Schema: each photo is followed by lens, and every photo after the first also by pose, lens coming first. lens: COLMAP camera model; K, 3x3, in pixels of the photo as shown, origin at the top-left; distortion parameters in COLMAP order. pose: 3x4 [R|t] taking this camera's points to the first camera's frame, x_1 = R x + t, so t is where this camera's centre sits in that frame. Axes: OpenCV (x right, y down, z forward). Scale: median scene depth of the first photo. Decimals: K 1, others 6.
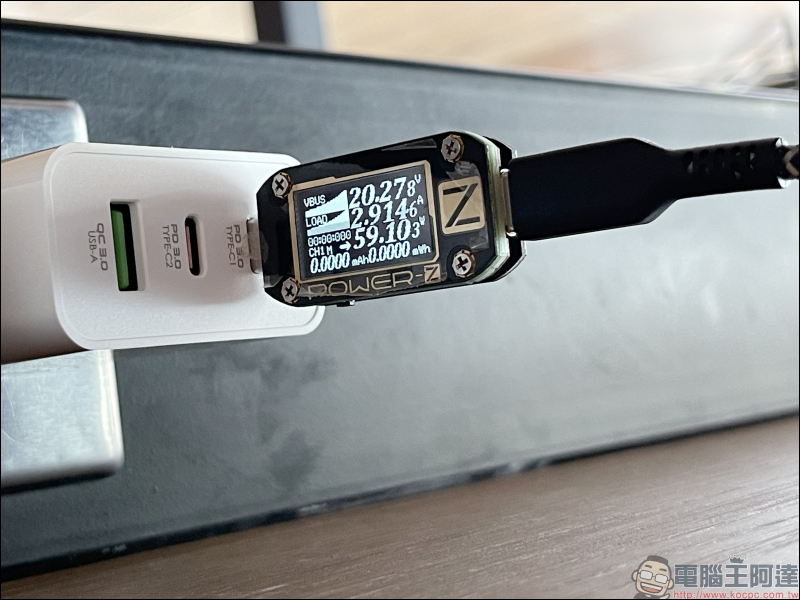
lens RADIAL K [[1489.0, 0, 400.0], [0, 1489.0, 300.0], [0, 0, 1]] dist [0.026582, 0.036831]
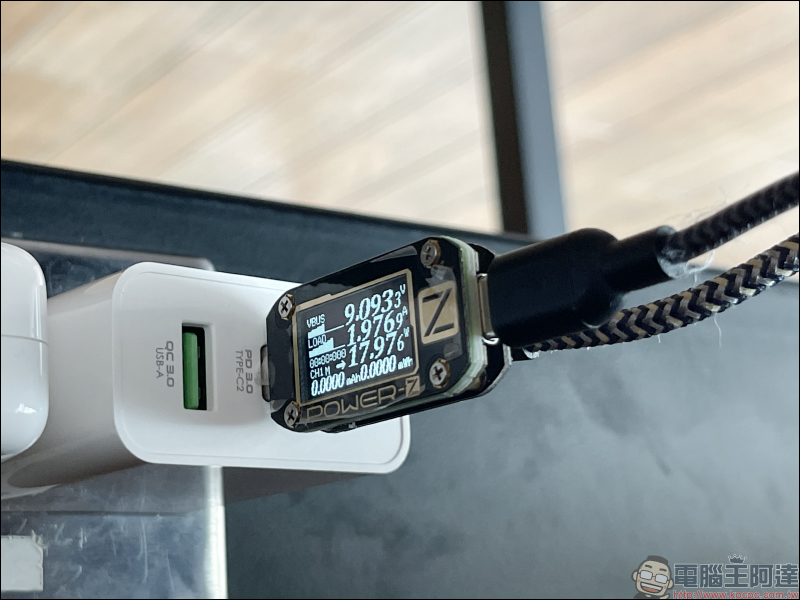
lens RADIAL K [[1489.0, 0, 400.0], [0, 1489.0, 300.0], [0, 0, 1]] dist [0.026582, 0.036831]
pose [[0.977758, -0.028964, -0.207728, 0.203832], [-0.002569, 0.988691, -0.149947, 0.066943], [0.209722, 0.147146, 0.966625, 0.077877]]
